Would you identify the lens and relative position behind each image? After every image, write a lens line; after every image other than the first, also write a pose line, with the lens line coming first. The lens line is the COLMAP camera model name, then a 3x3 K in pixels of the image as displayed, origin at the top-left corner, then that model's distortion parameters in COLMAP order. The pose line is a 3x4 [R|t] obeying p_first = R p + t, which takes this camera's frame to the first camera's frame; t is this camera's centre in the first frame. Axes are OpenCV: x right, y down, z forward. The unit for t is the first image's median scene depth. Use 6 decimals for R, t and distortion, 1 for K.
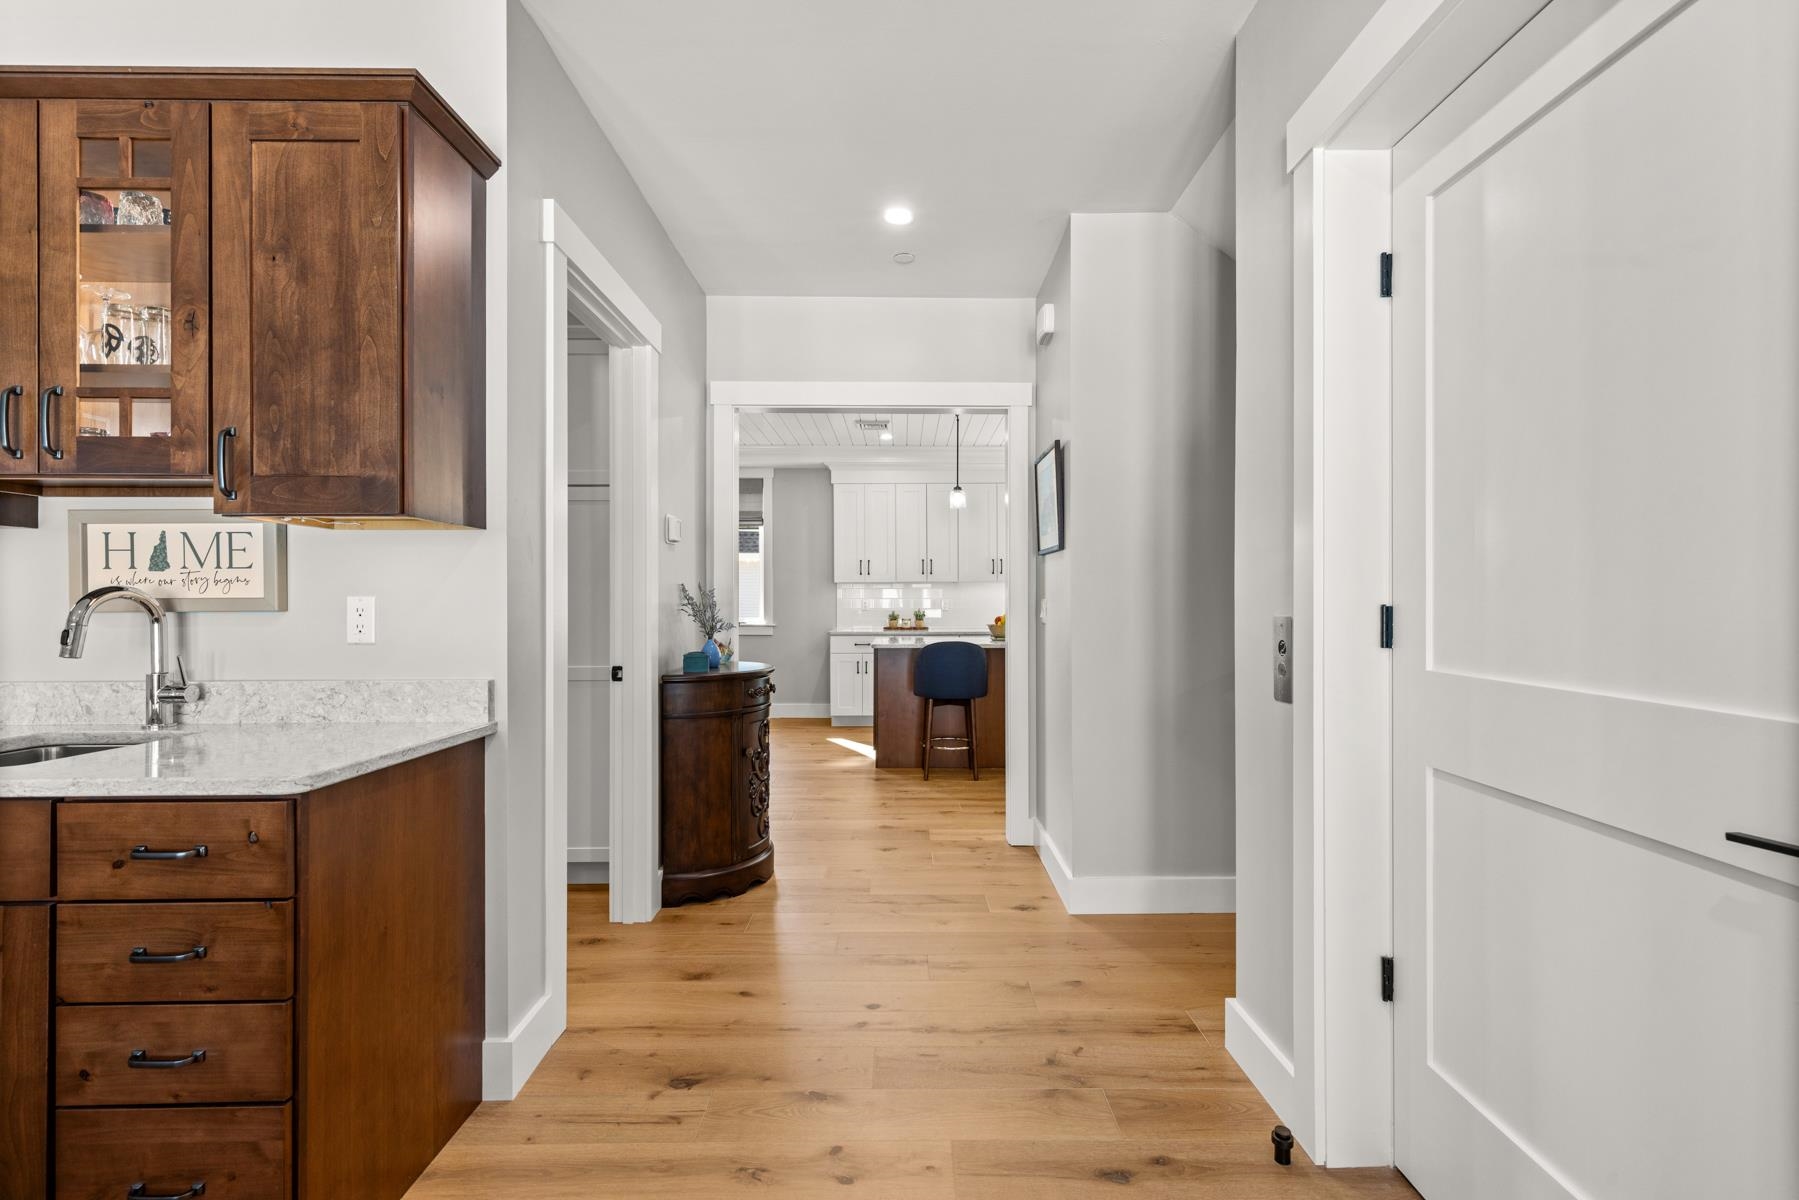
lens RADIAL K [[813.6, 0, 907.4], [0, 813.6, 598.1], [0, 0, 1]] dist [0.009099, -0.001140]
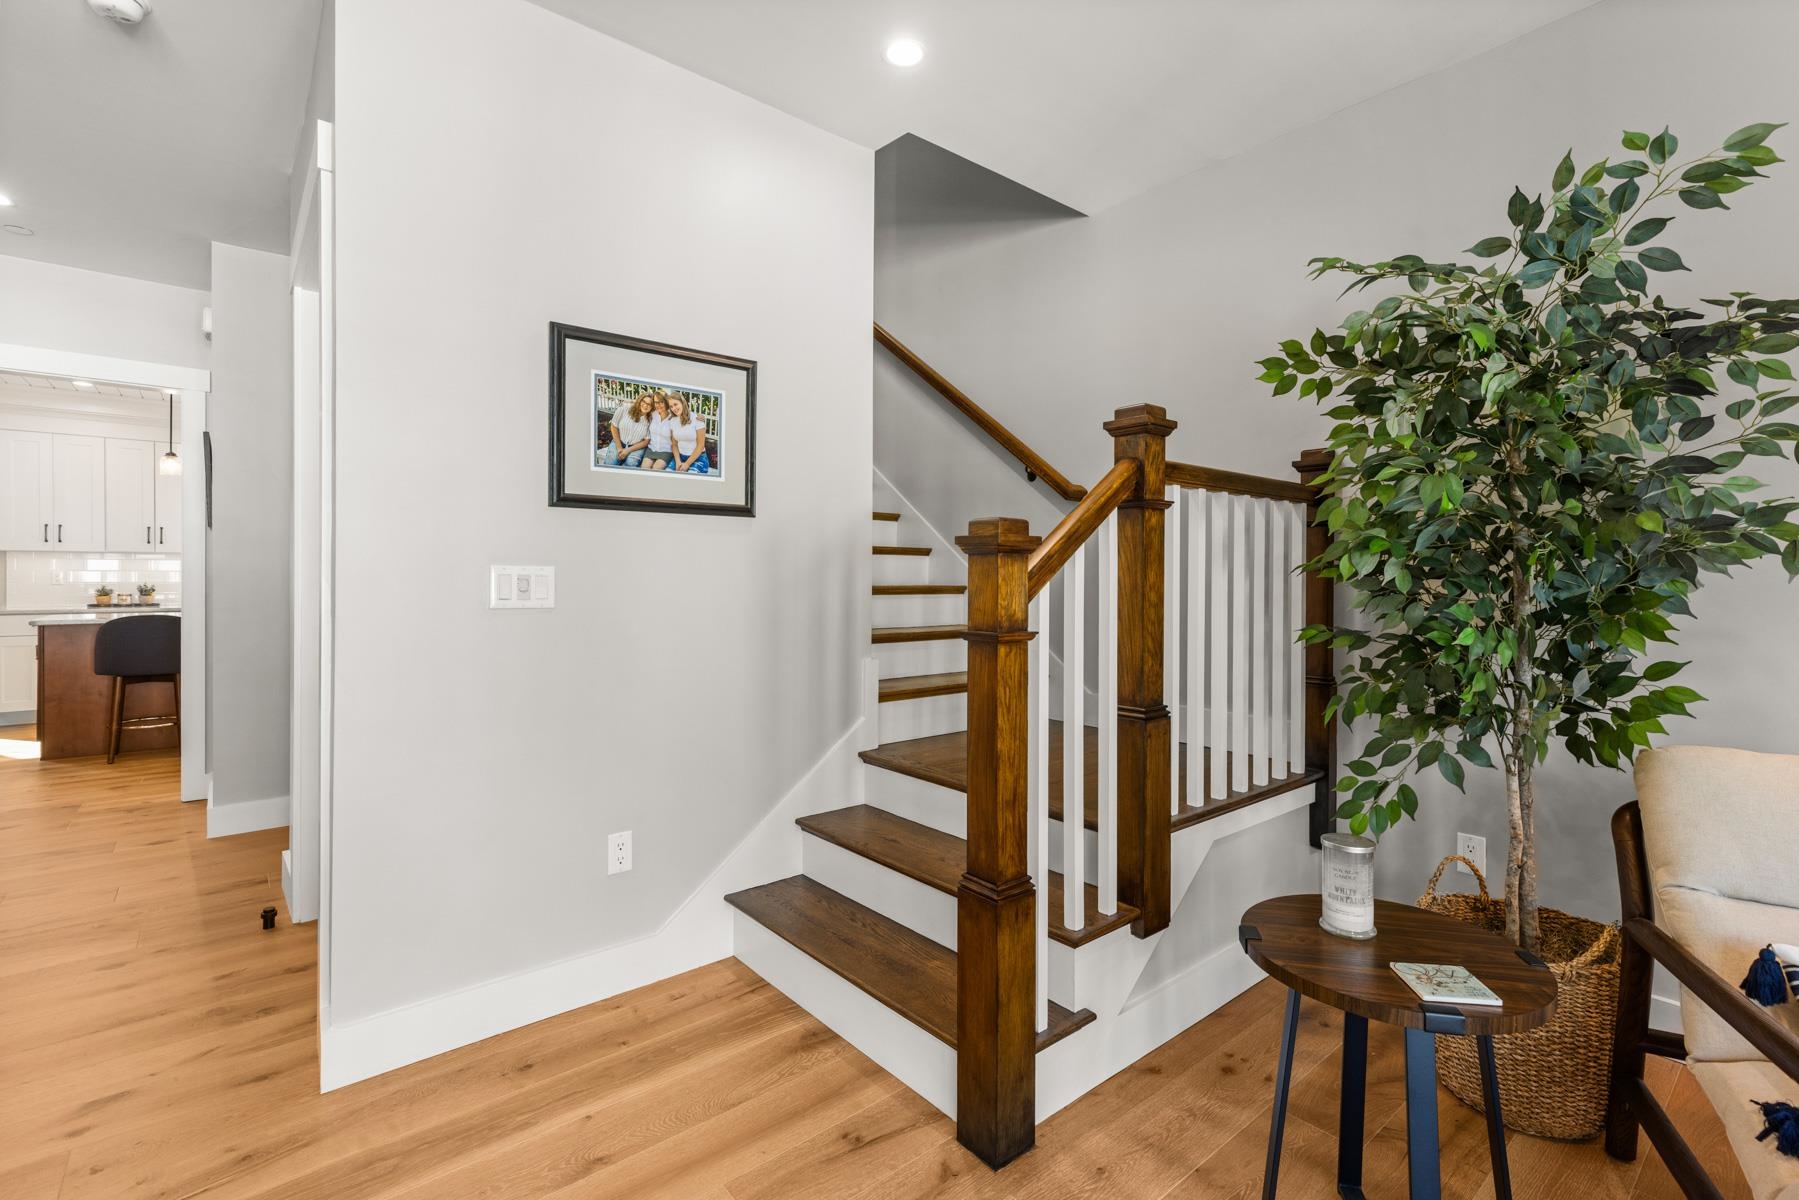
lens RADIAL K [[813.6, 0, 904.5], [0, 813.6, 577.7], [0, 0, 1]] dist [0.009099, -0.001140]
pose [[0.770321, 0.000538, 0.637656, 0.358594], [-0.003677, 0.999987, 0.003599, 0.006898], [-0.637646, -0.005117, 0.770313, -0.891532]]
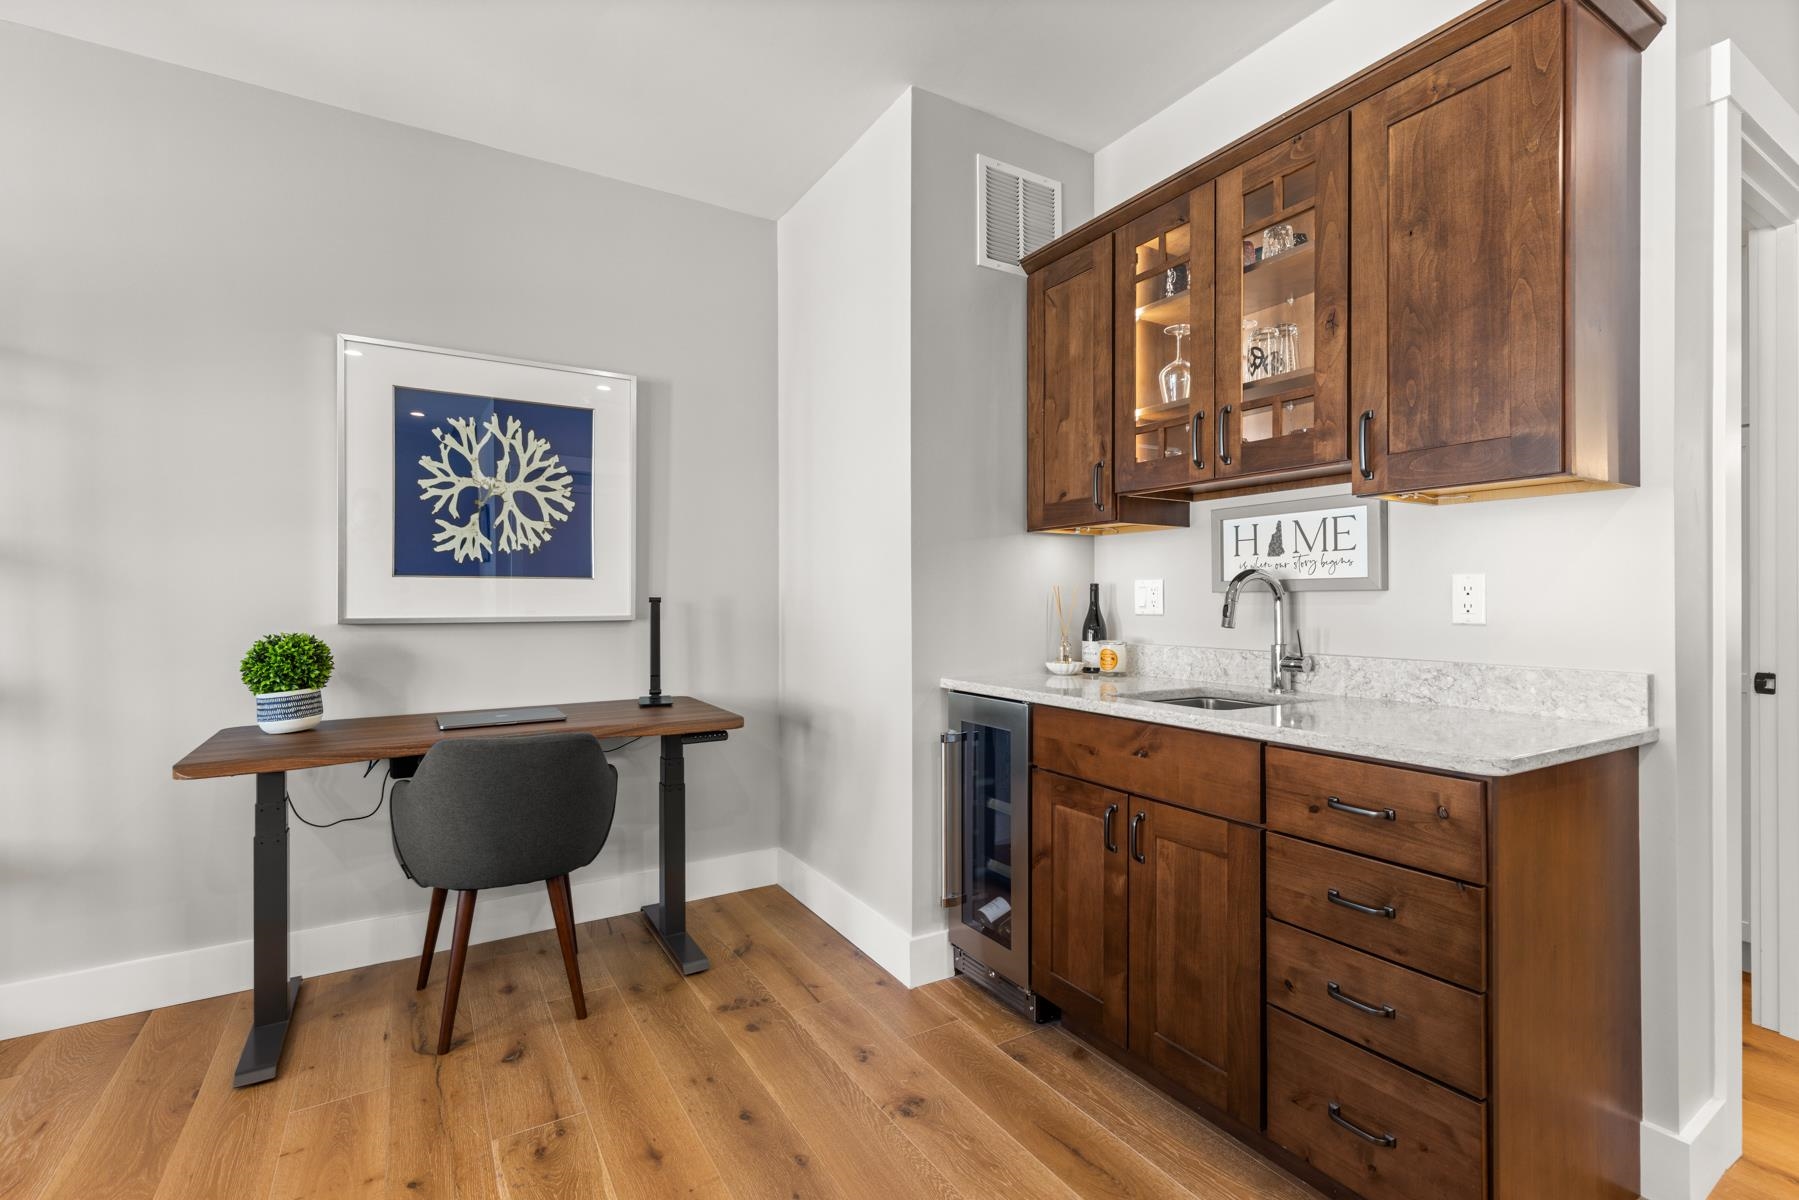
lens RADIAL K [[813.6, 0, 908.7], [0, 813.6, 596.2], [0, 0, 1]] dist [0.009099, -0.001140]
pose [[0.522104, -0.002175, -0.852879, -0.208164], [0.002490, 0.999996, -0.001025, 0.023134], [0.852878, -0.001589, 0.522107, -0.037591]]
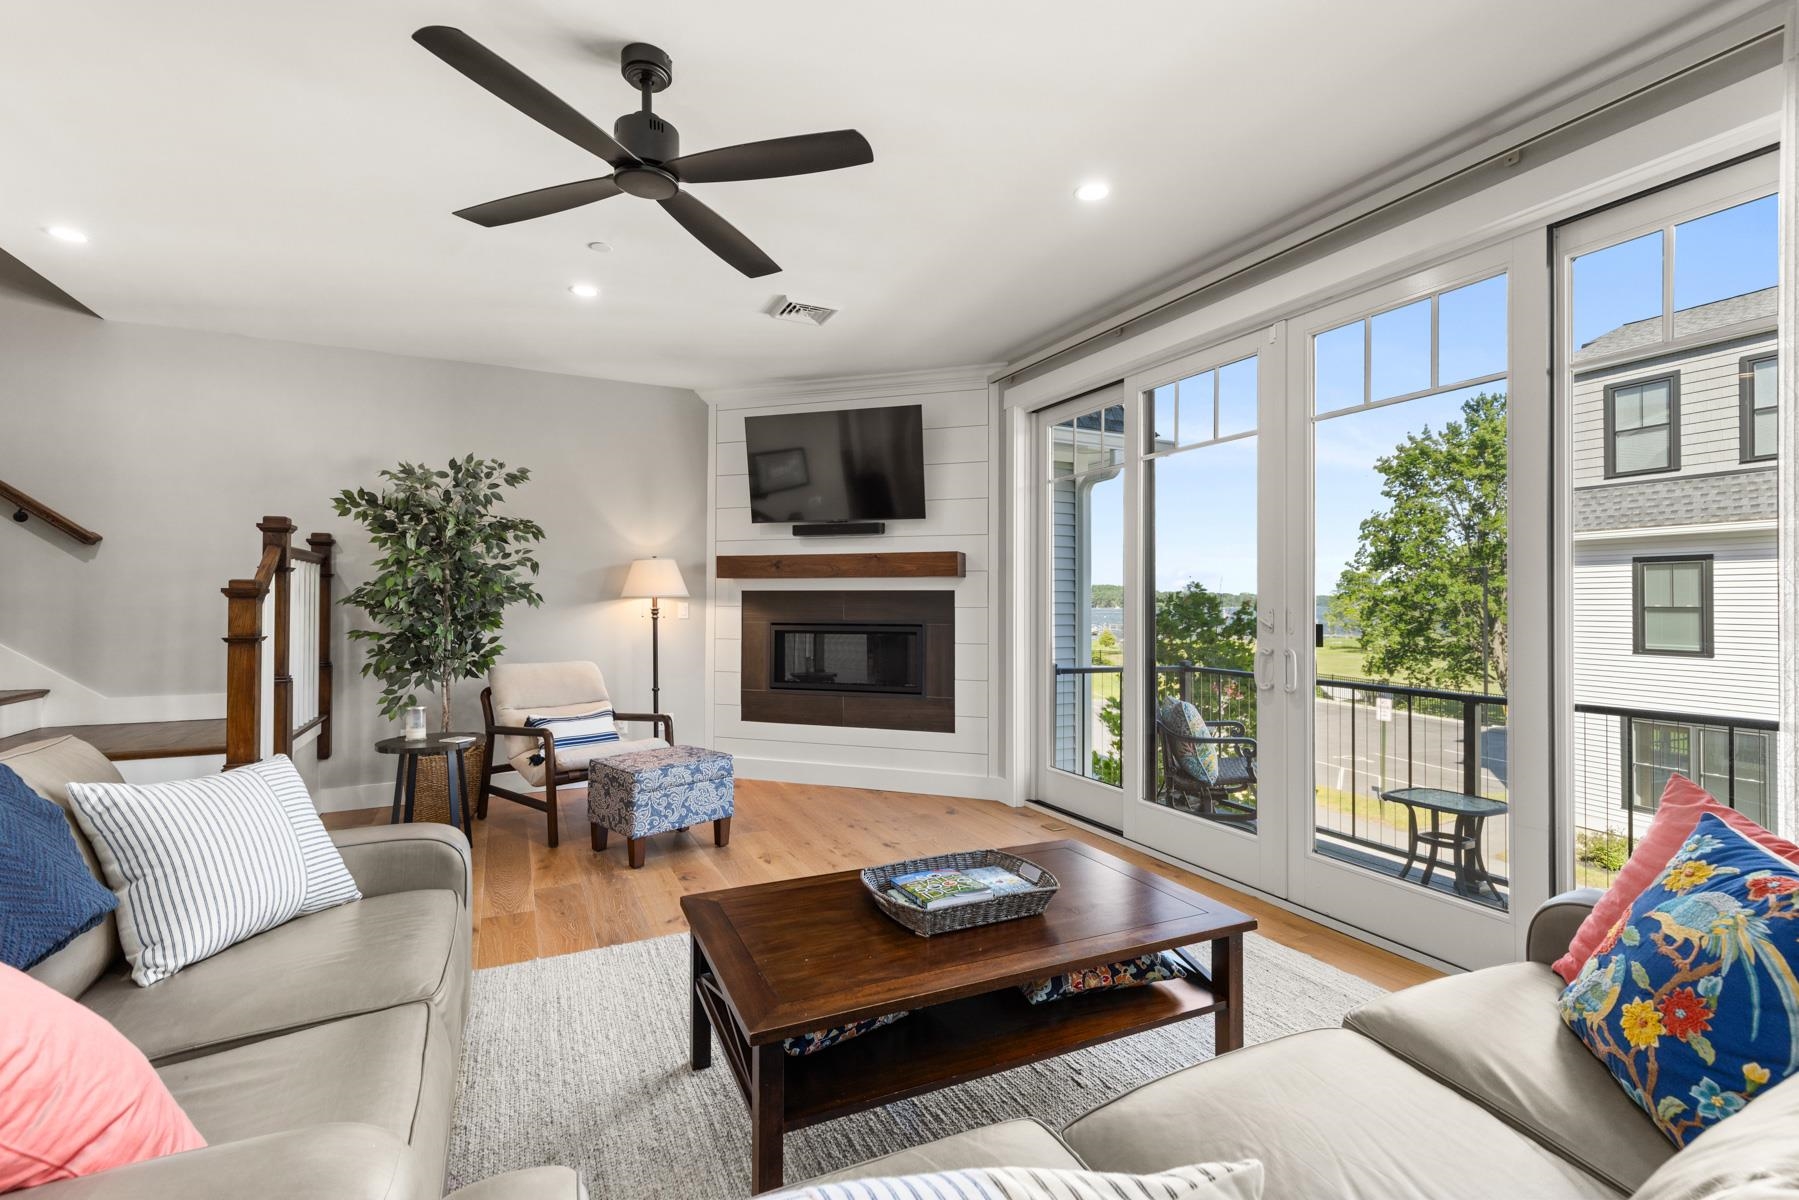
lens RADIAL K [[813.6, 0, 913.6], [0, 813.6, 593.8], [0, 0, 1]] dist [0.009099, -0.001140]
pose [[-0.442341, 0.007805, 0.896813, -1.171985], [-0.002852, 0.999945, -0.010110, -0.009328], [-0.896842, -0.007030, -0.442295, -0.781000]]
